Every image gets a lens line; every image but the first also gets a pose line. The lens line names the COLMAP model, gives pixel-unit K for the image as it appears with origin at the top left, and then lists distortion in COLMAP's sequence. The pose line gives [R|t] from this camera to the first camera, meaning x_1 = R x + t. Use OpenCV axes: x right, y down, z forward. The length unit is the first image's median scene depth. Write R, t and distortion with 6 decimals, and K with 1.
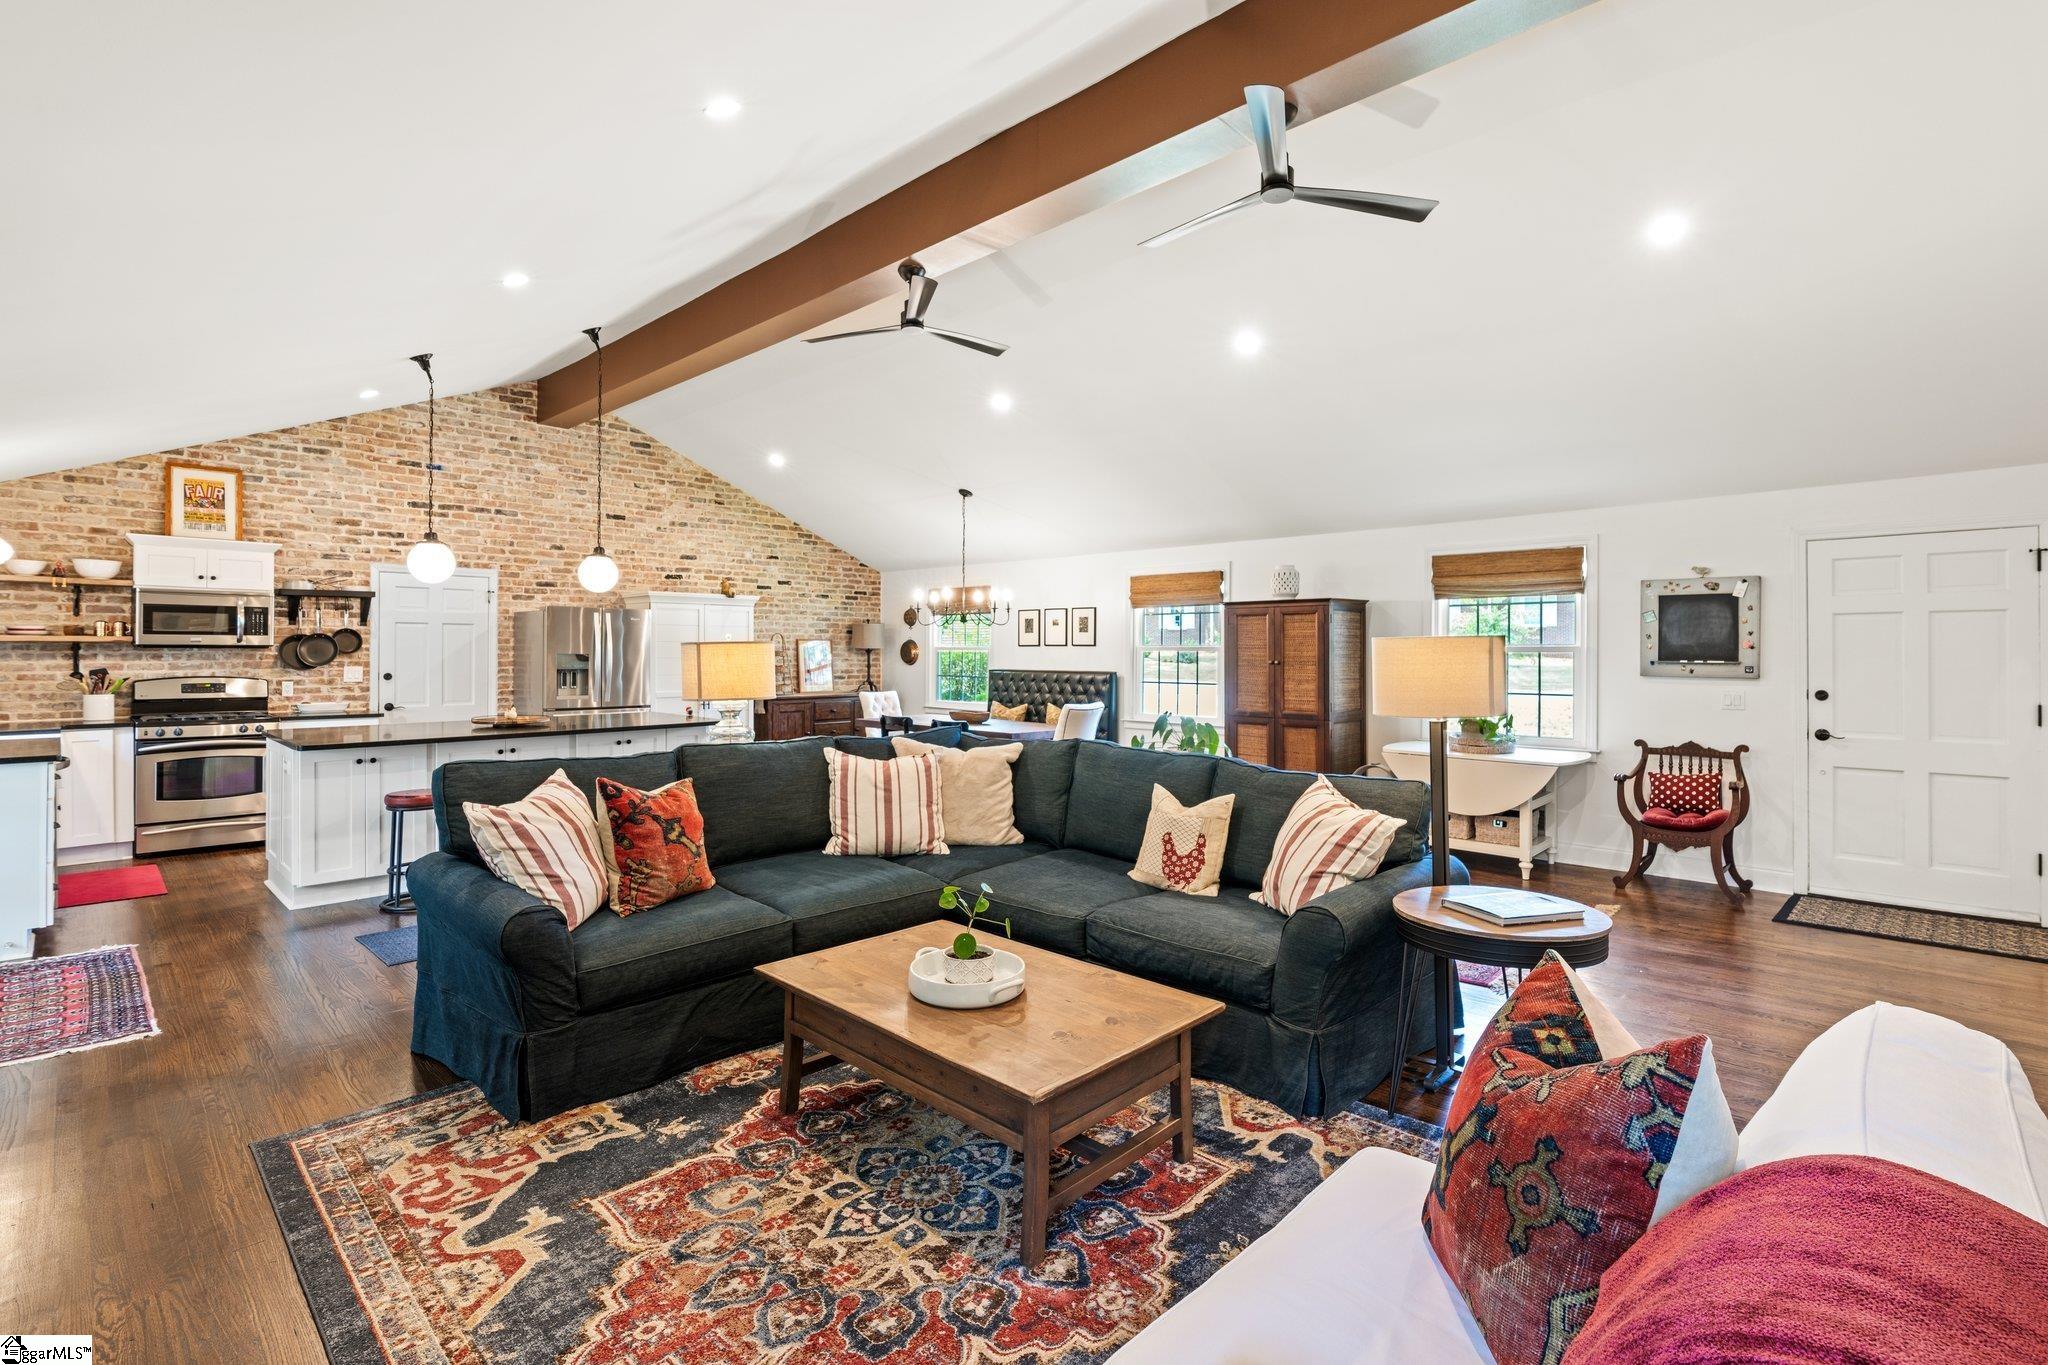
lens RADIAL K [[944.1, 0, 1032.4], [0, 944.1, 648.8], [0, 0, 1]] dist [-0.010042, 0.004601]
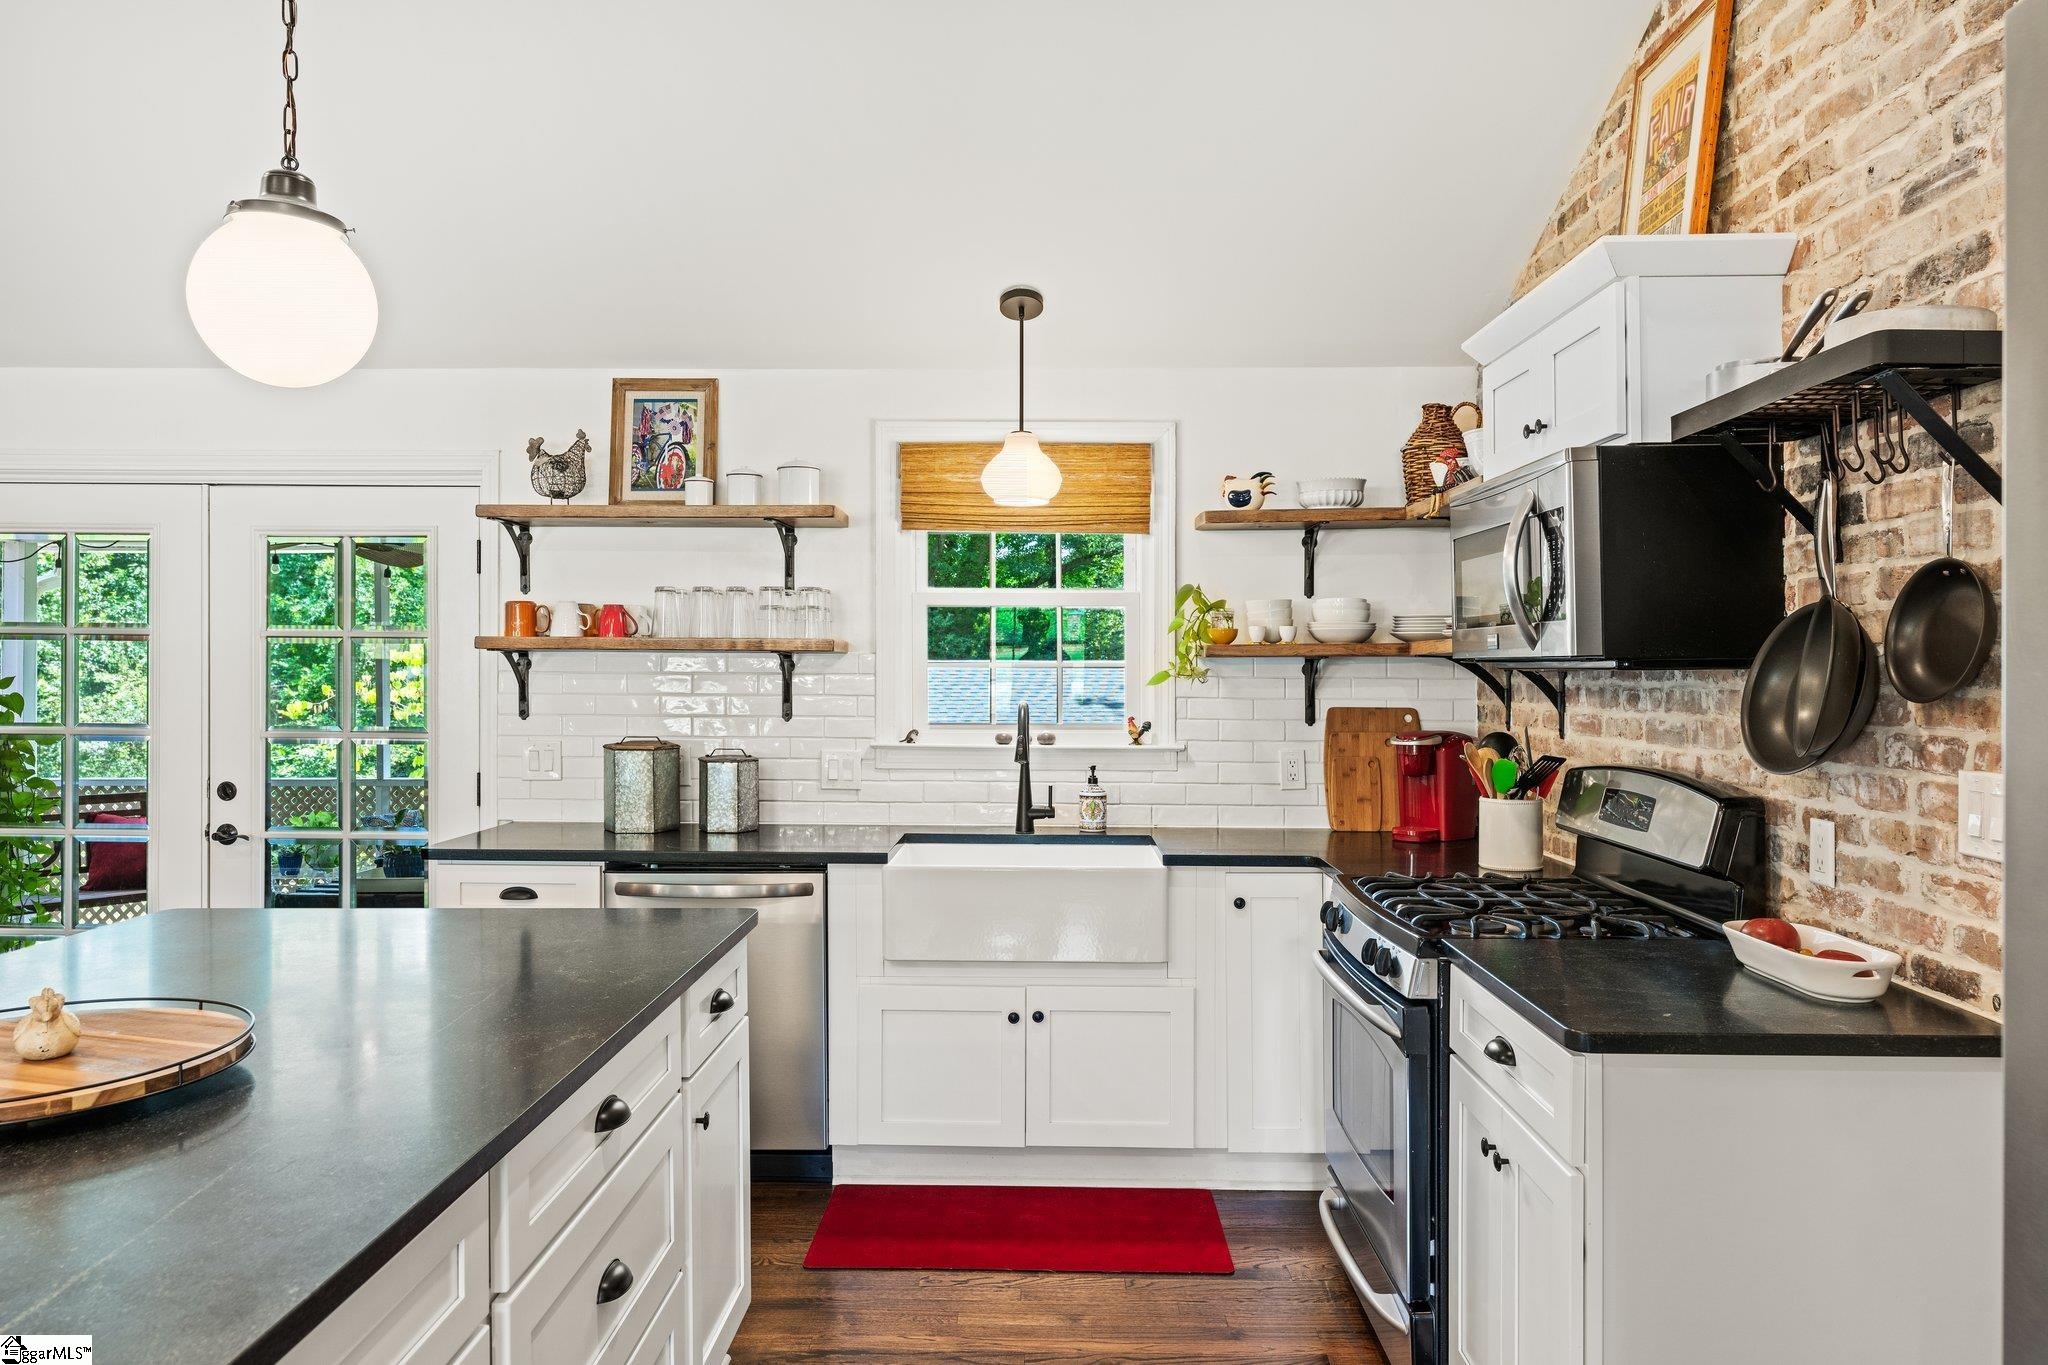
lens RADIAL K [[1367.3, 0, 1023.8], [0, 1367.3, 666.6], [0, 0, 1]] dist [-0.004885, -0.000033]
pose [[-0.729404, -0.007523, -0.684042, -0.447370], [-0.005913, 0.999972, -0.004692, 0.001453], [0.684057, 0.000623, -0.729428, 1.141442]]
